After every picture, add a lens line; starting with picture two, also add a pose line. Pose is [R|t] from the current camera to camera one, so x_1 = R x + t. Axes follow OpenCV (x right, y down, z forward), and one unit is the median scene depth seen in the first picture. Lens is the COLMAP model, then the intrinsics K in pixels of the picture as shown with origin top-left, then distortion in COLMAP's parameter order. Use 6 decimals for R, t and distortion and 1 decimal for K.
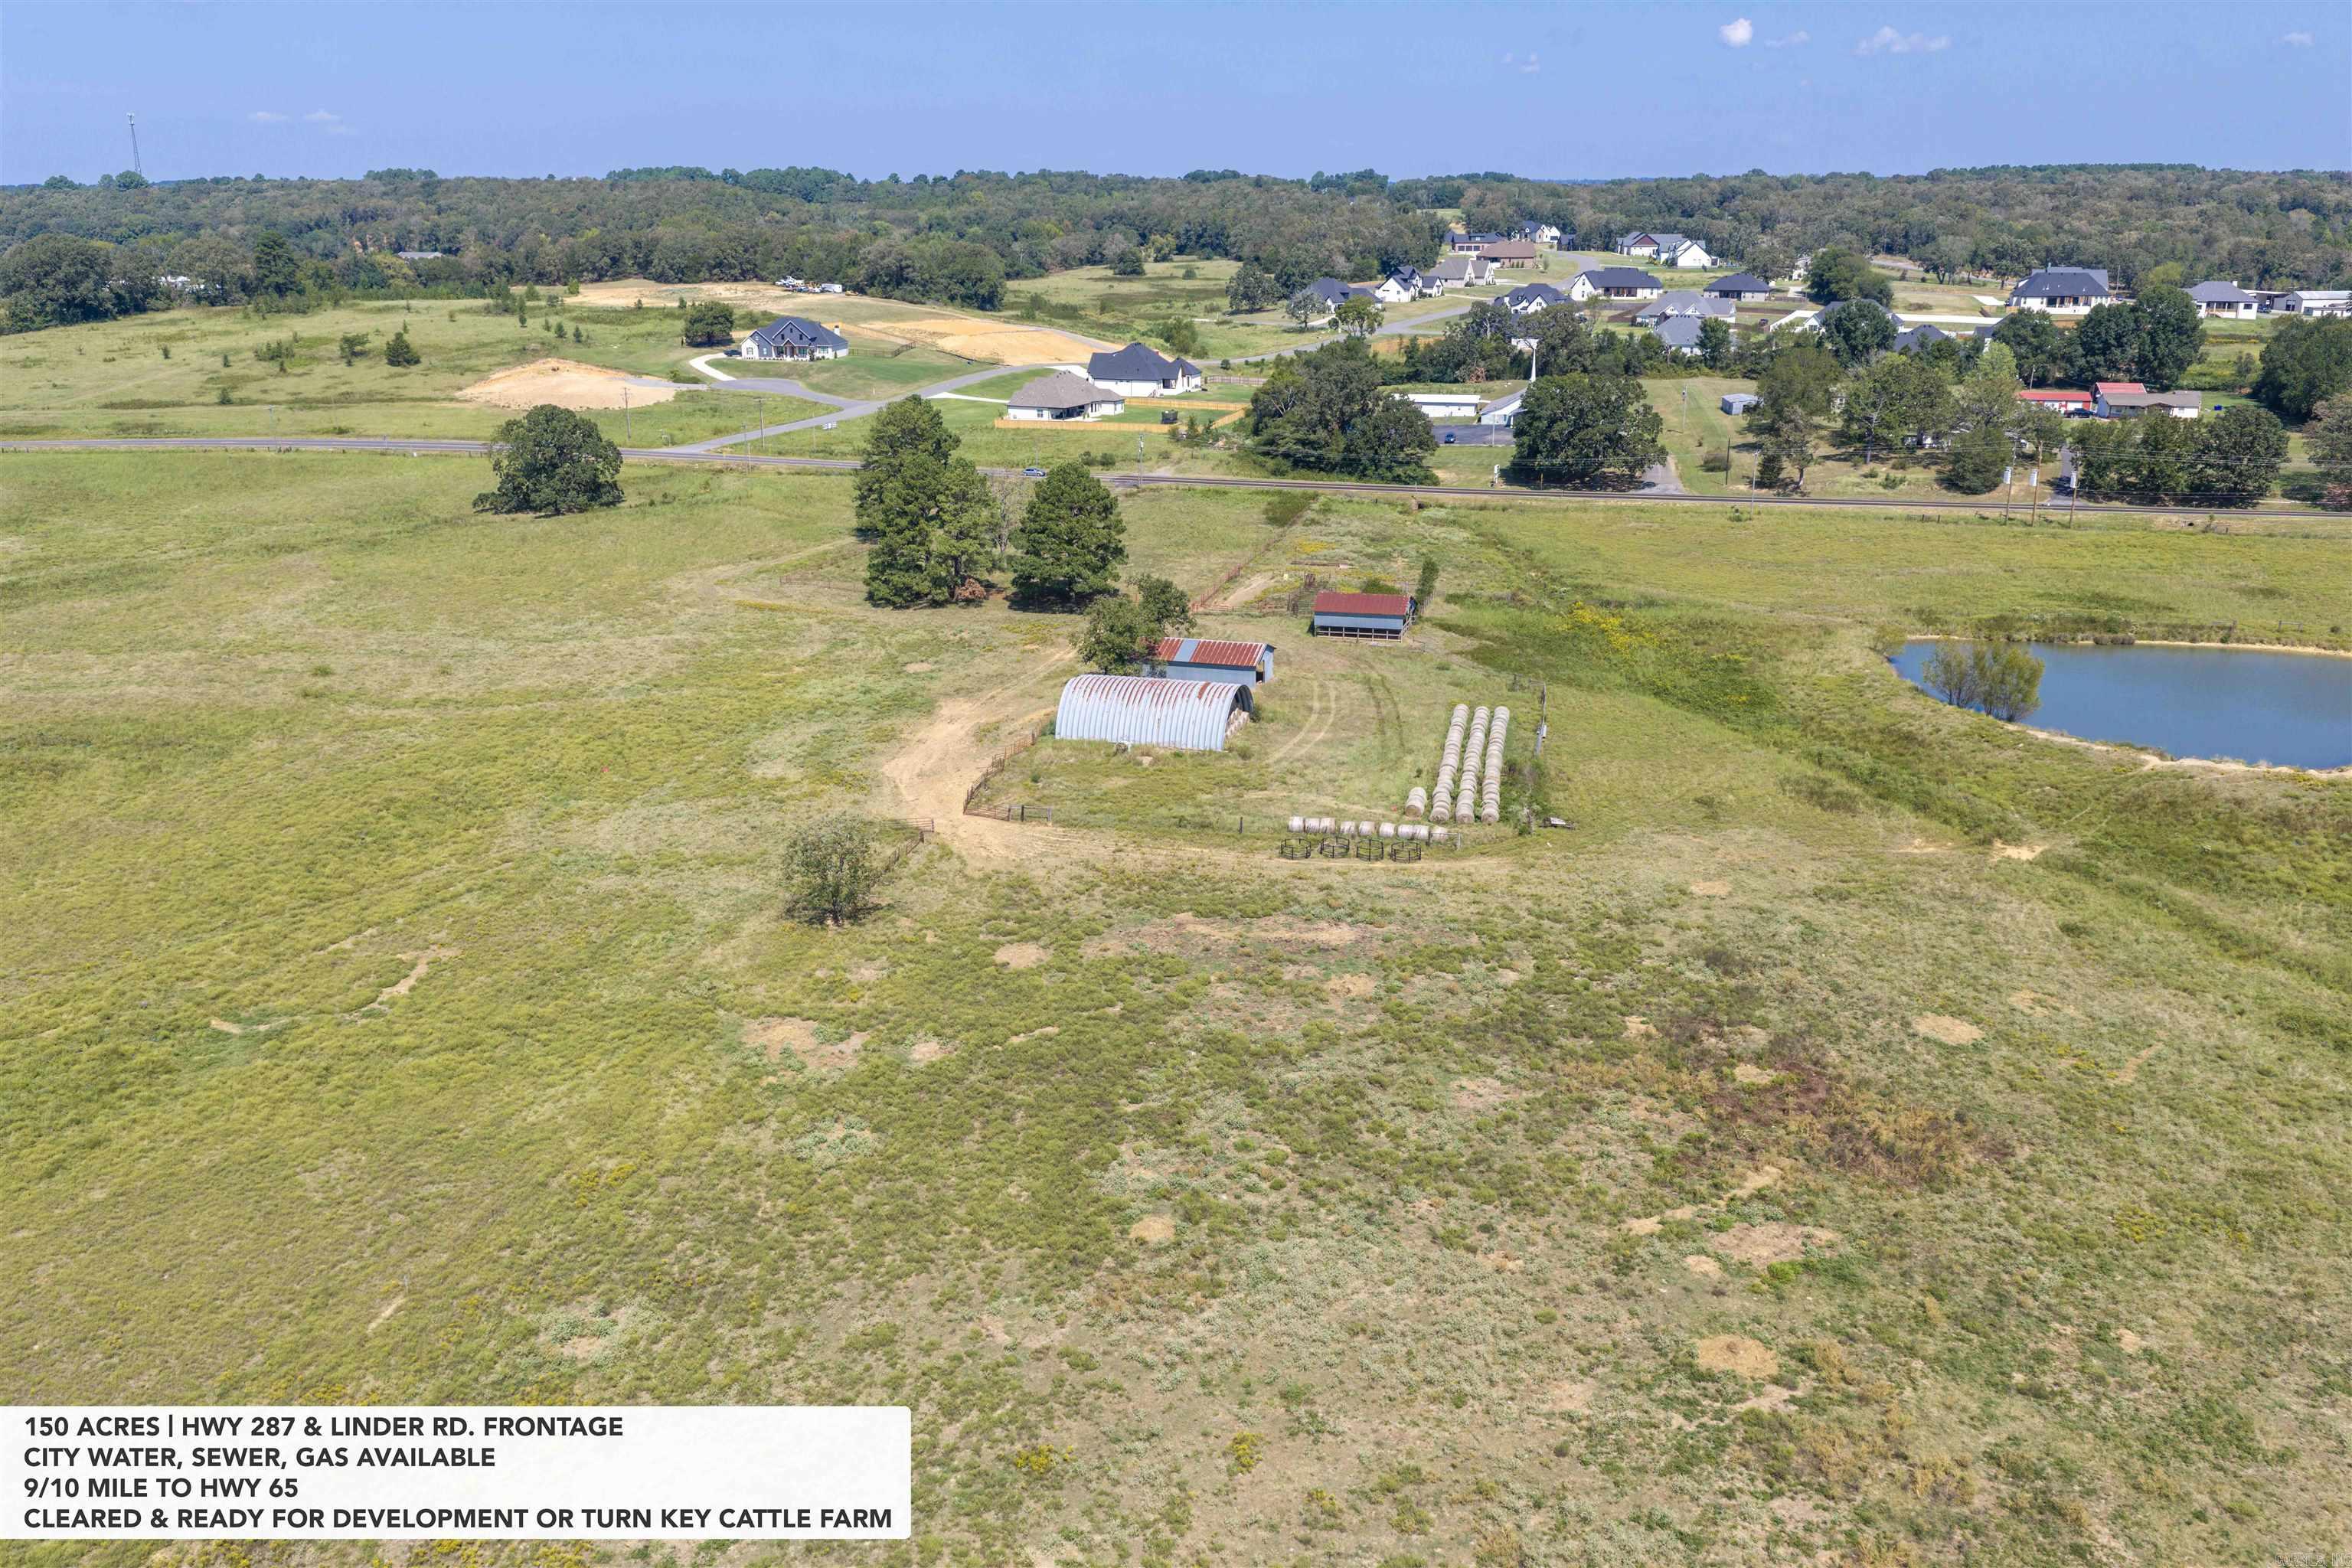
lens RADIAL K [[1941.4, 0, 1187.0], [0, 1941.4, 789.7], [0, 0, 1]] dist [0.021013, -0.040948]
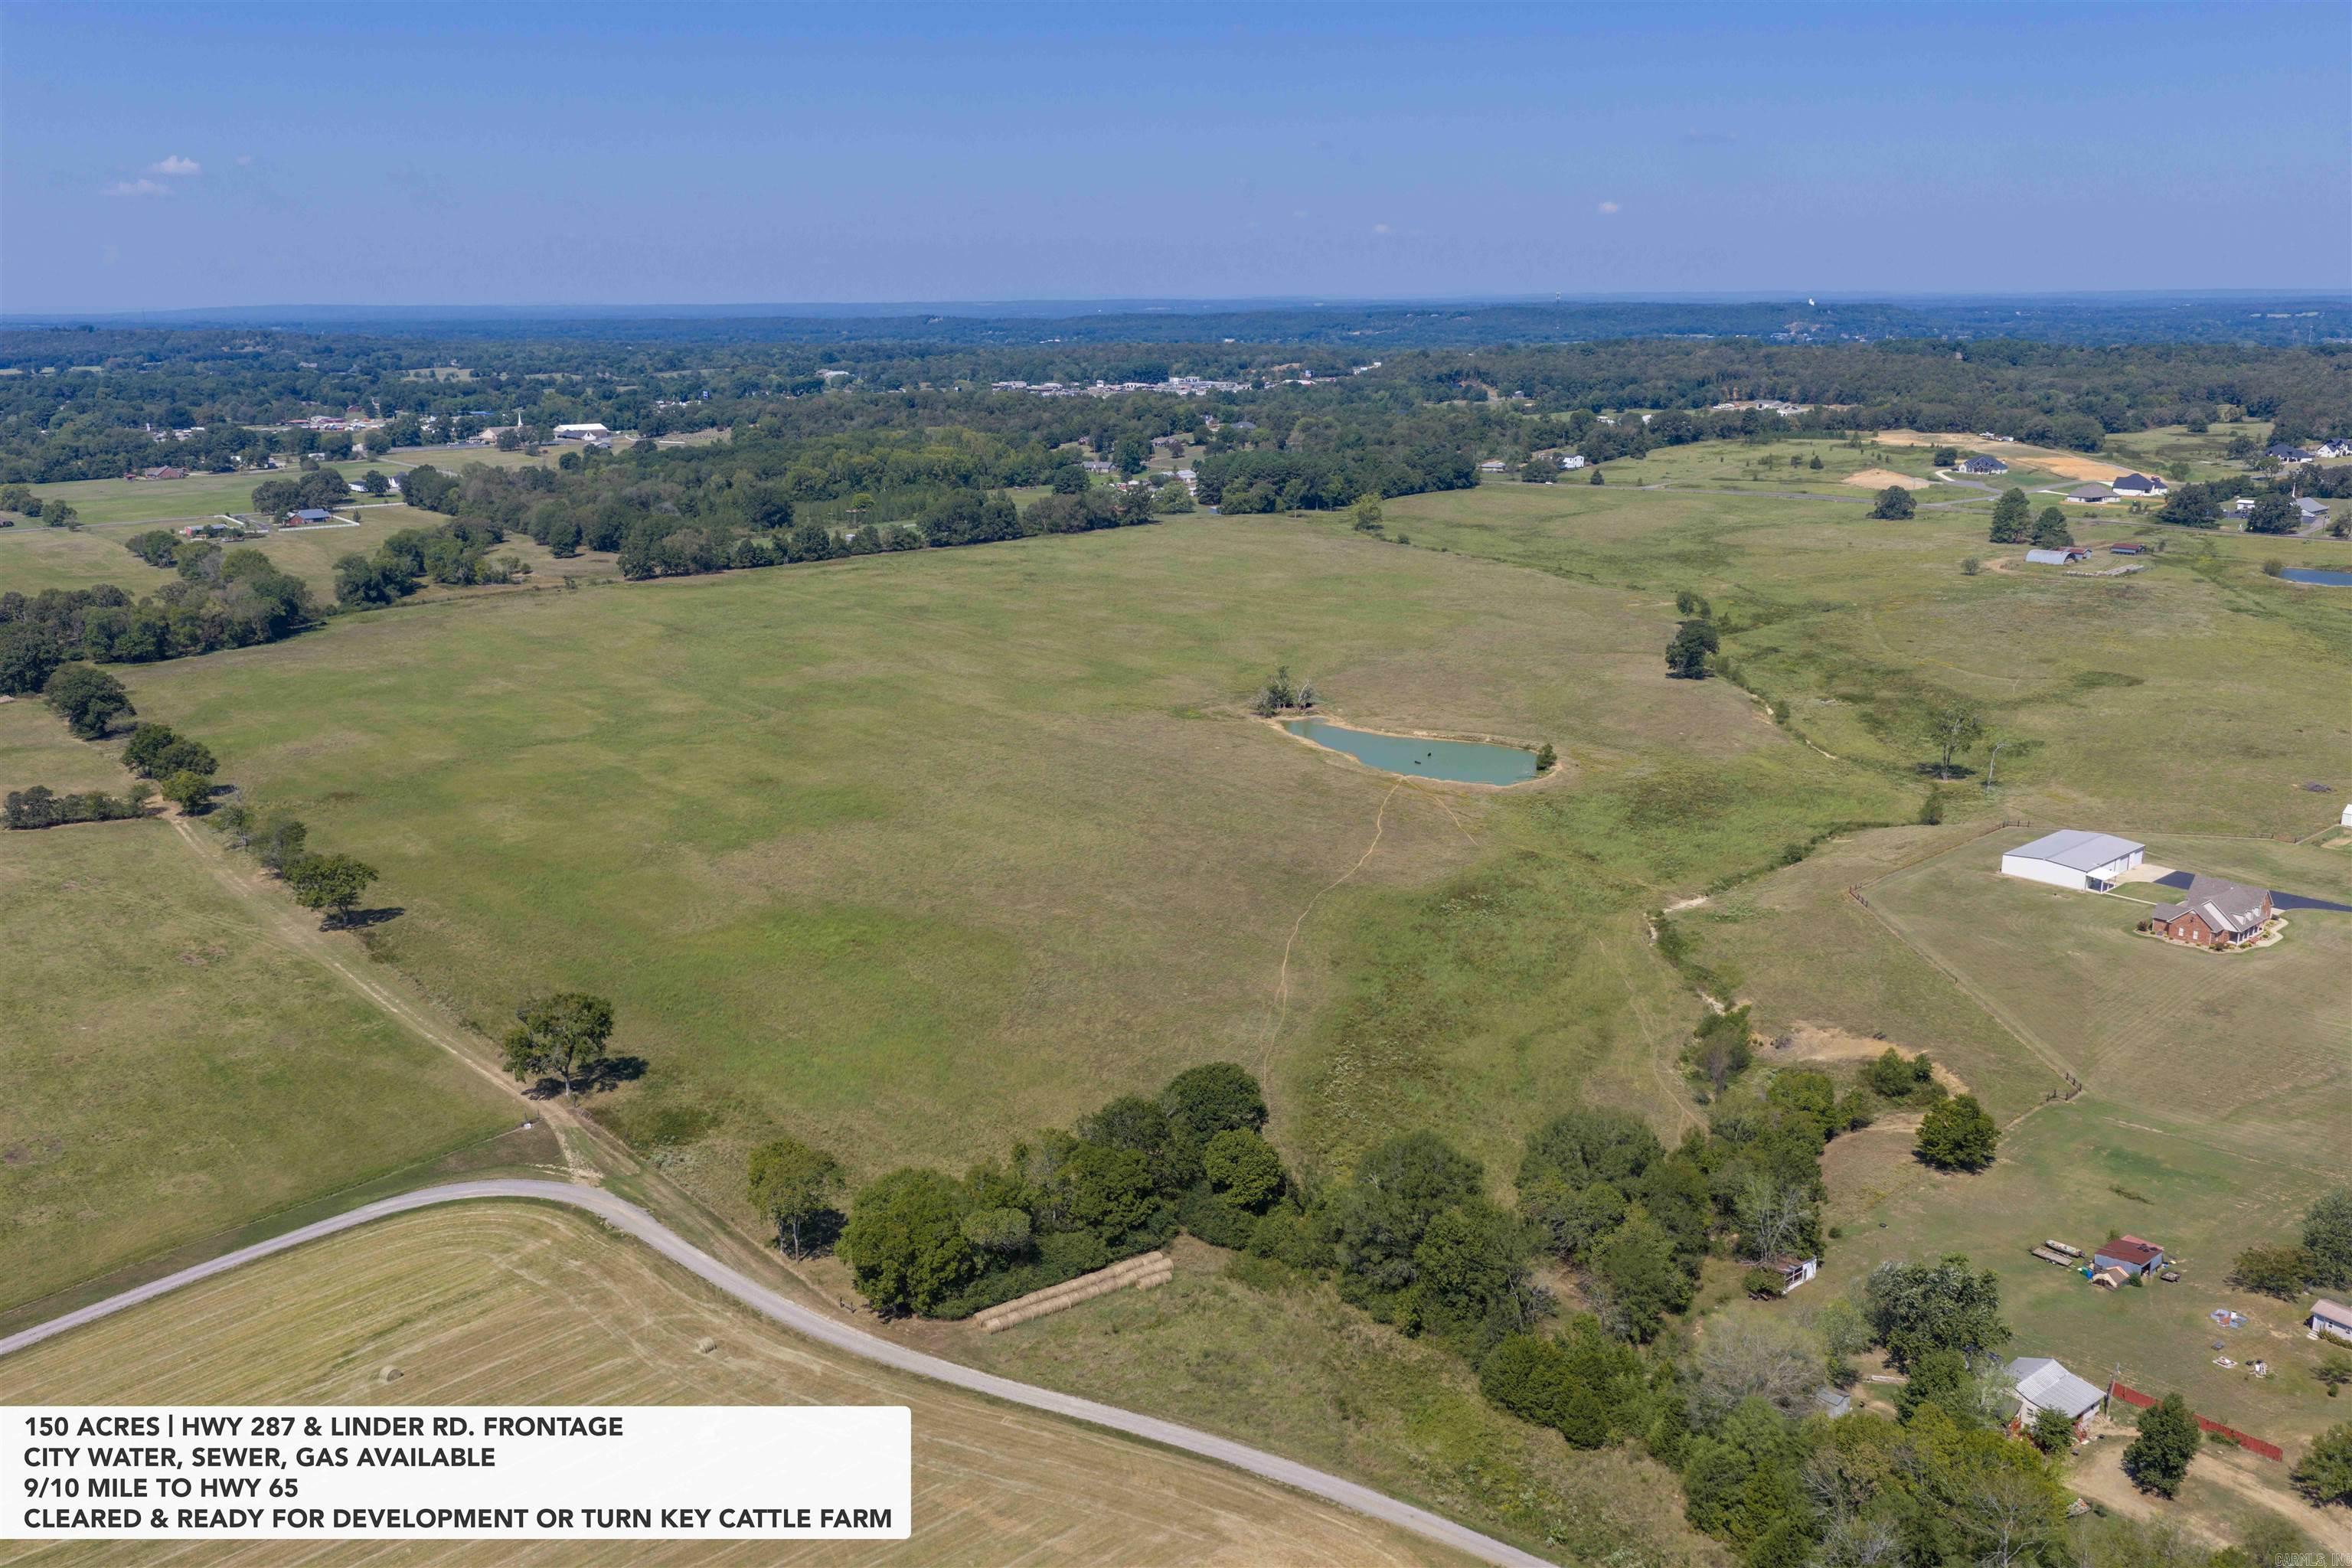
lens RADIAL K [[1941.4, 0, 1180.0], [0, 1941.4, 788.7], [0, 0, 1]] dist [0.021013, -0.040948]
pose [[0.832748, 0.133837, -0.537232, 0.305515], [-0.159464, 0.987203, -0.001244, 0.312474], [0.530190, 0.086705, 0.843434, -1.464683]]
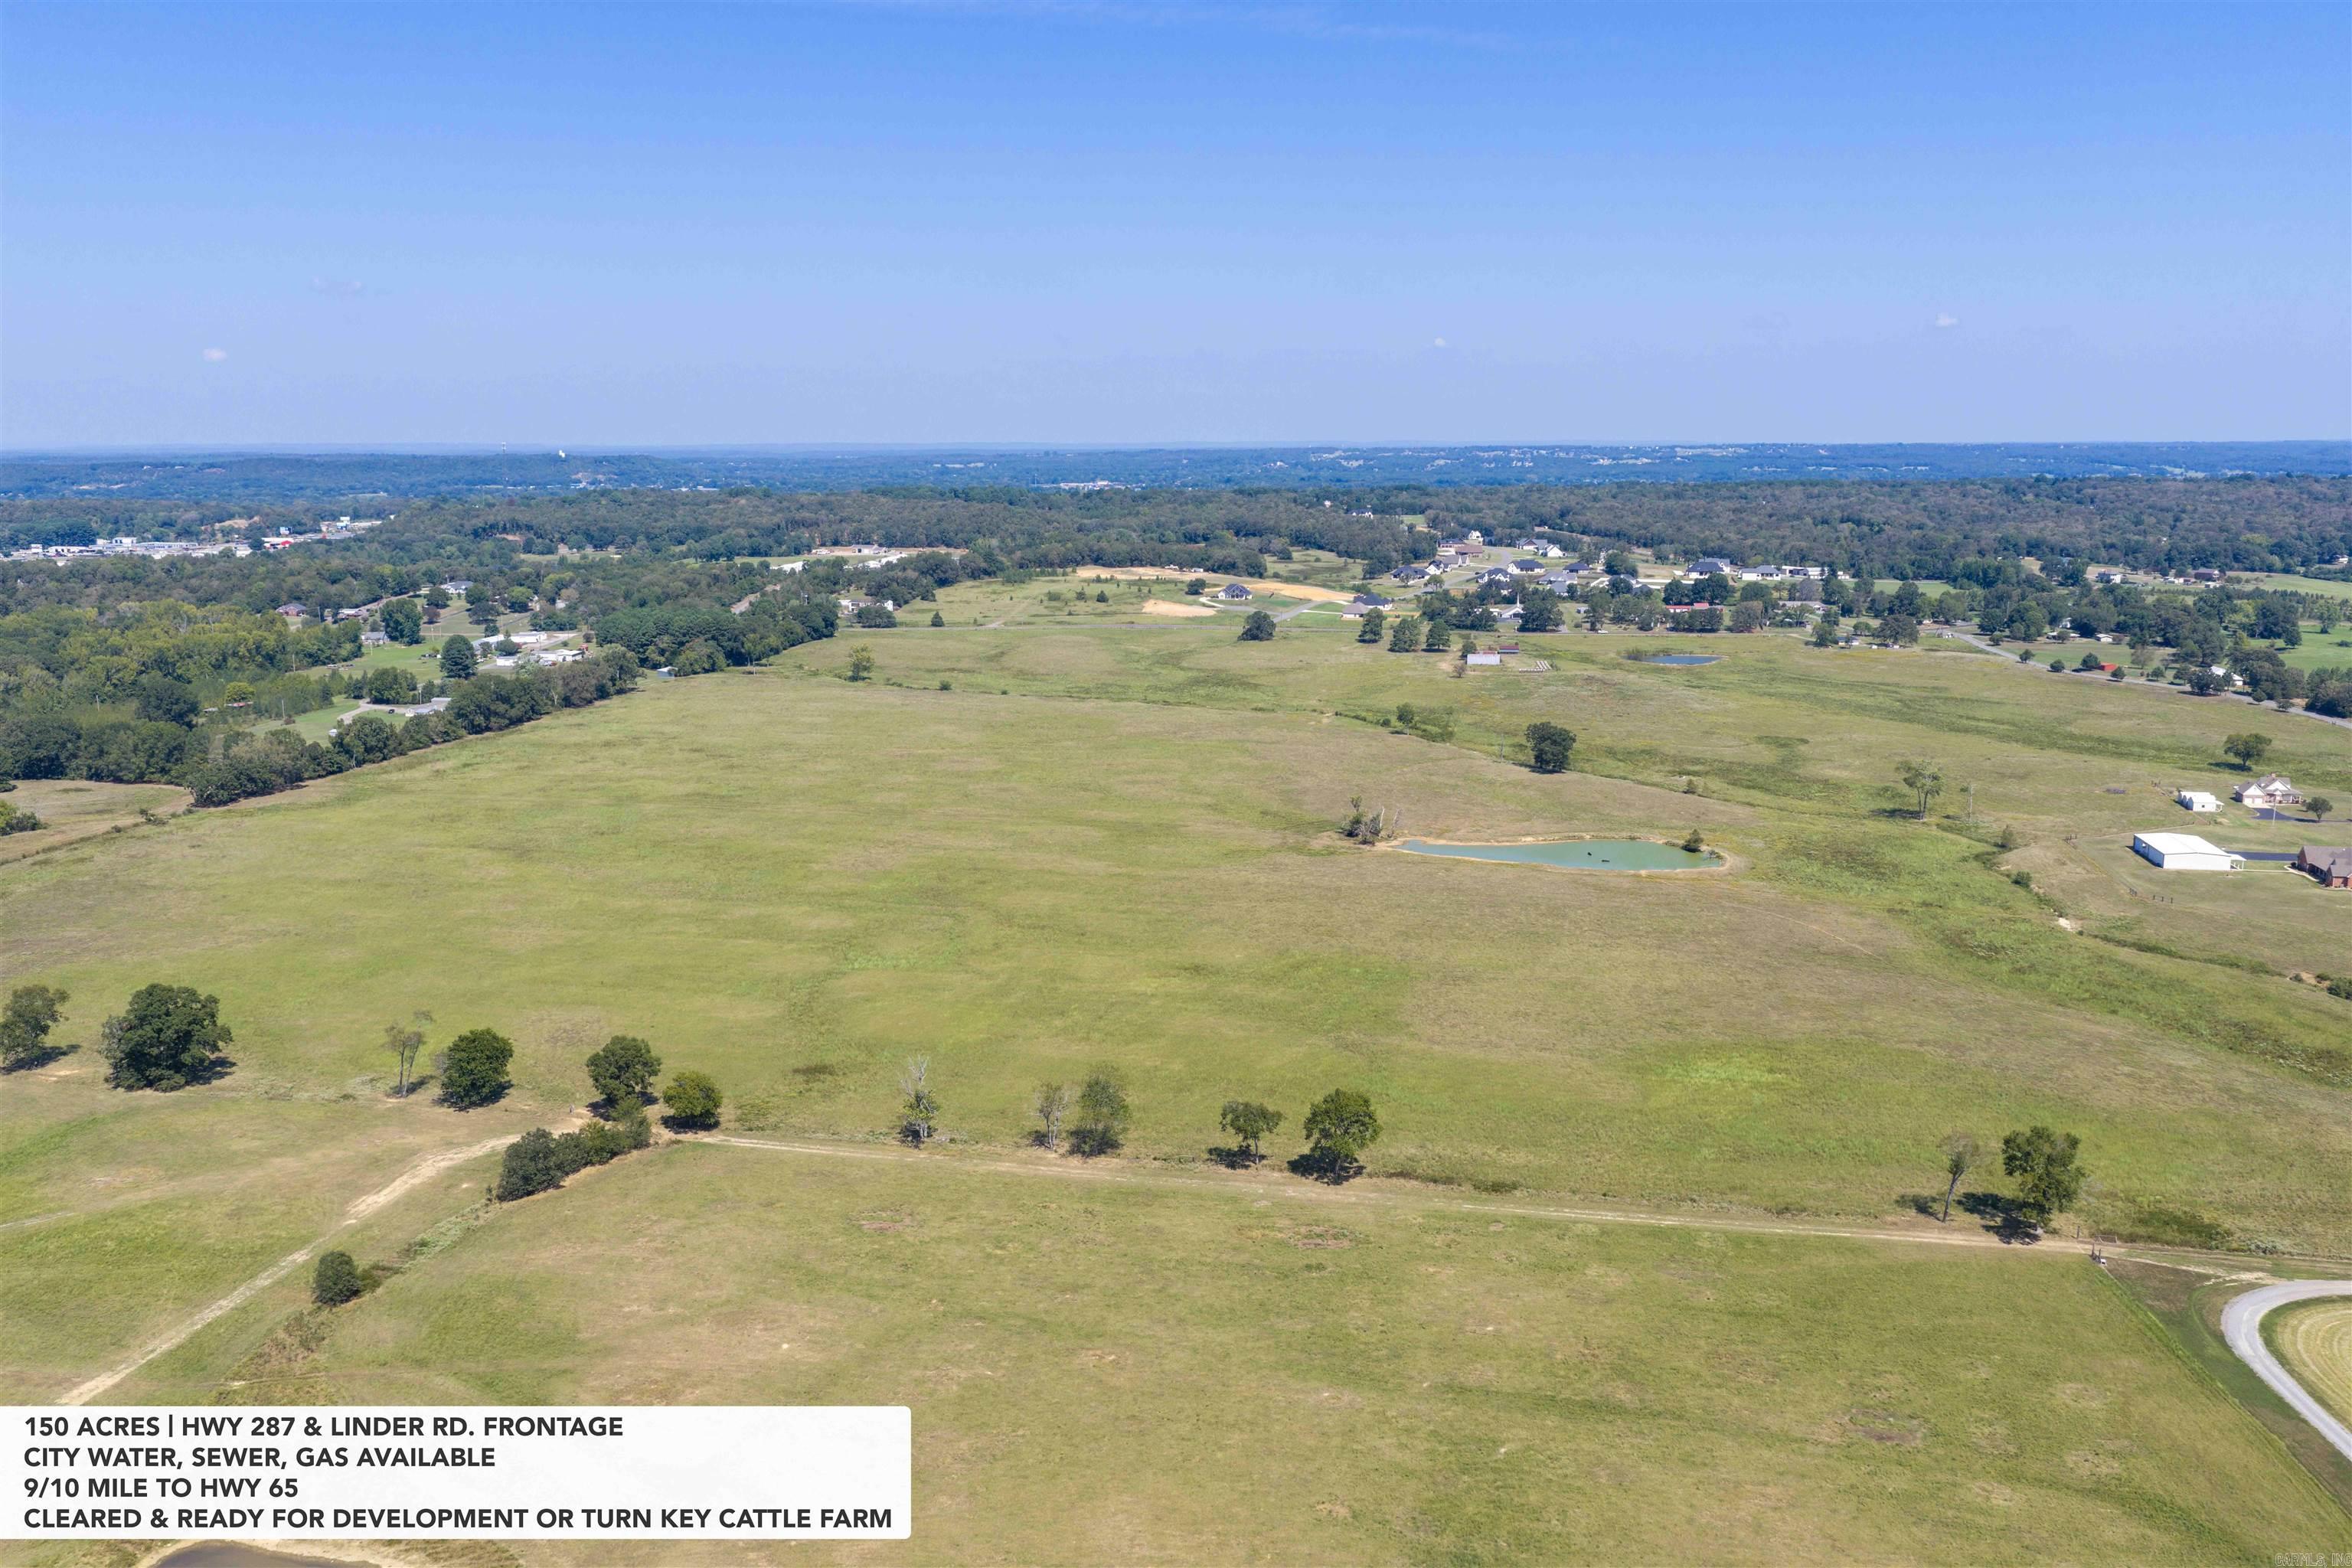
lens RADIAL K [[1941.4, 0, 1177.8], [0, 1941.4, 793.9], [0, 0, 1]] dist [0.021013, -0.040948]
pose [[0.996974, -0.013322, 0.076592, -0.496860], [0.022411, 0.992634, -0.119059, 0.369052], [-0.074442, 0.120415, 0.989929, -1.641463]]
